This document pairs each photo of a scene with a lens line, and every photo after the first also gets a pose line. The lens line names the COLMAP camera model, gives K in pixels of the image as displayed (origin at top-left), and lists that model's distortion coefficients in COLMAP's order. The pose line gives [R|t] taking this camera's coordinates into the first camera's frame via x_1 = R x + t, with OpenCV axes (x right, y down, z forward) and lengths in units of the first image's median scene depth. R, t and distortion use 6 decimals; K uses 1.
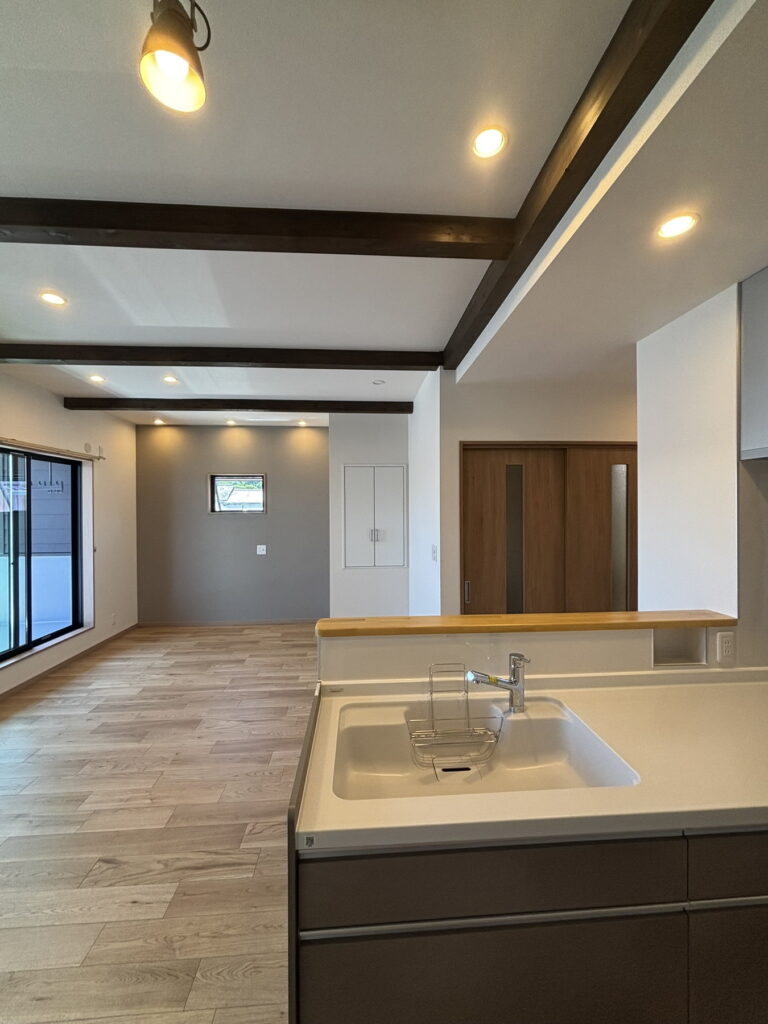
lens RADIAL K [[408.2, 0, 384.0], [0, 408.2, 512.0], [0, 0, 1]] dist [0.000218, -0.000341]
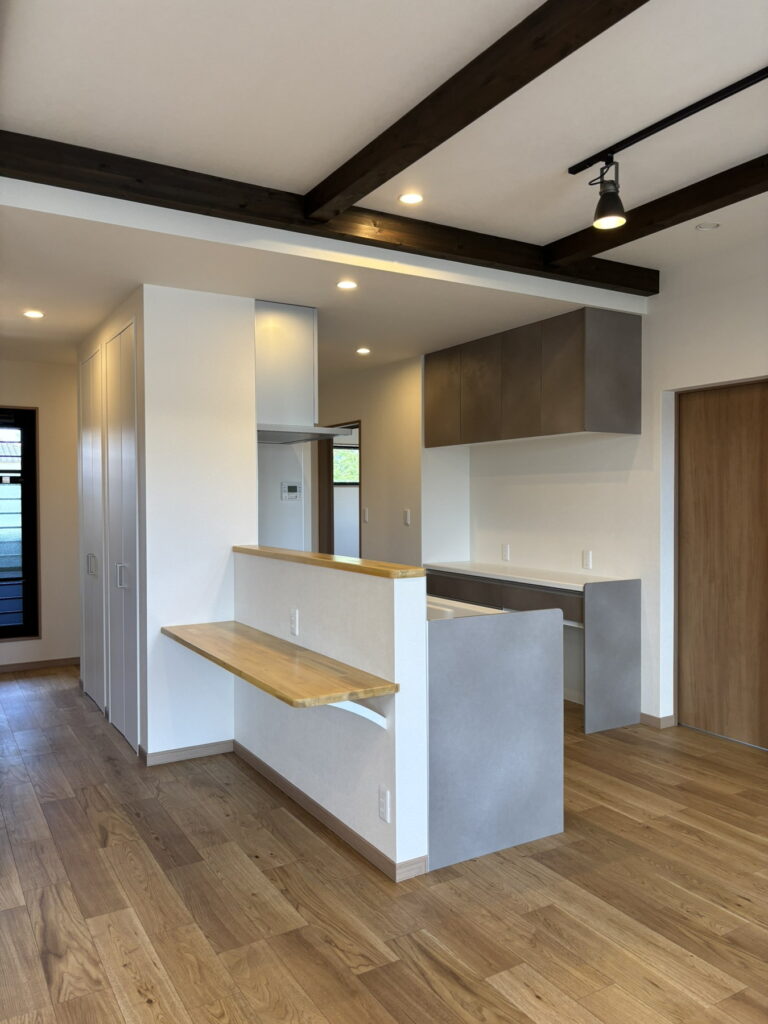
lens RADIAL K [[765.2, 0, 384.0], [0, 765.2, 512.0], [0, 0, 1]] dist [0.073182, -0.074516]
pose [[-0.448935, -0.009780, 0.893511, -1.499240], [0.009182, 0.999837, 0.015557, 0.104194], [-0.893517, 0.015188, -0.448772, 1.635175]]
